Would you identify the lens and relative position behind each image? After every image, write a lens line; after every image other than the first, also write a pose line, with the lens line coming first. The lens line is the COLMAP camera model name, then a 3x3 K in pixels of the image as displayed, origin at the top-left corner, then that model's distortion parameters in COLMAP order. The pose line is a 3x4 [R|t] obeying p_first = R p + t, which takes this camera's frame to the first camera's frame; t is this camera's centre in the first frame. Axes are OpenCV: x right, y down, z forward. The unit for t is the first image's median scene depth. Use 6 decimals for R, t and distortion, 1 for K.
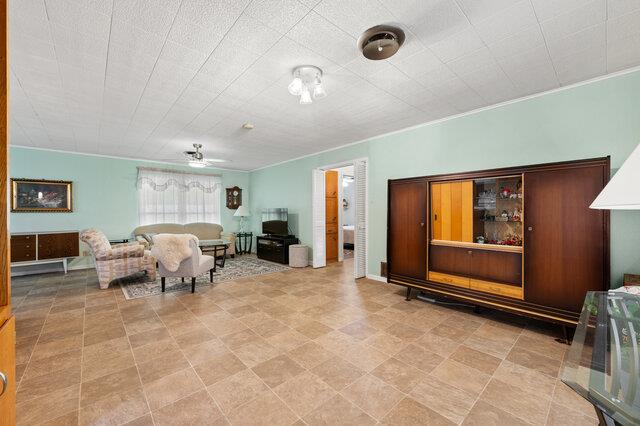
lens RADIAL K [[253.8, 0, 320.0], [0, 253.8, 213.0], [0, 0, 1]] dist [0.000063, -0.000034]
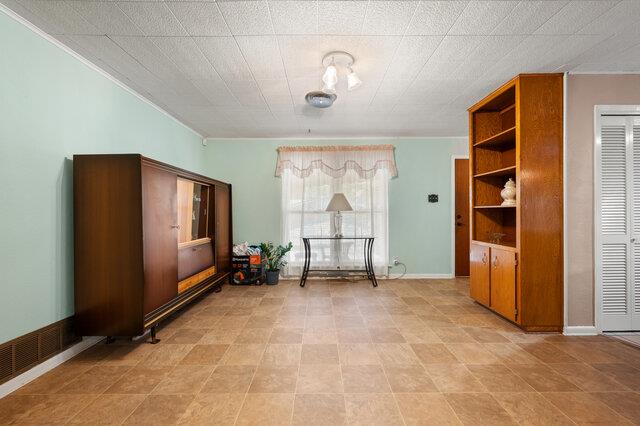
lens RADIAL K [[257.8, 0, 320.0], [0, 257.8, 213.0], [0, 0, 1]] dist [-0.000563, -0.000127]
pose [[-0.743952, 0.004005, 0.668221, -0.309025], [0.005453, 0.999985, 0.000077, 0.002042], [-0.668210, 0.003701, -0.743963, 0.858069]]
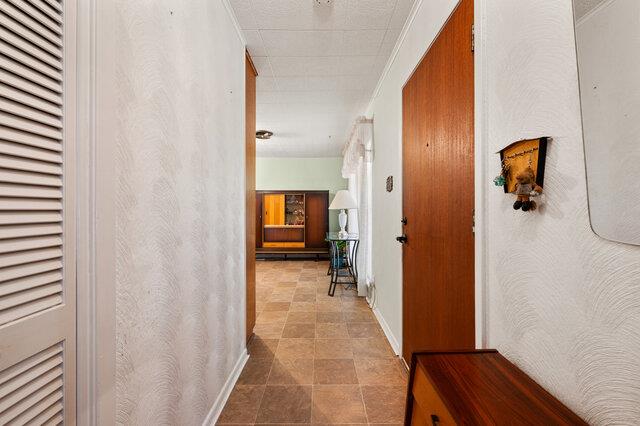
lens RADIAL K [[253.8, 0, 320.0], [0, 253.8, 213.0], [0, 0, 1]] dist [0.000063, -0.000034]
pose [[0.670965, -0.004911, 0.741472, -0.433348], [-0.001224, 0.999969, 0.007731, 0.002155], [-0.741488, -0.006095, 0.670939, -0.349450]]
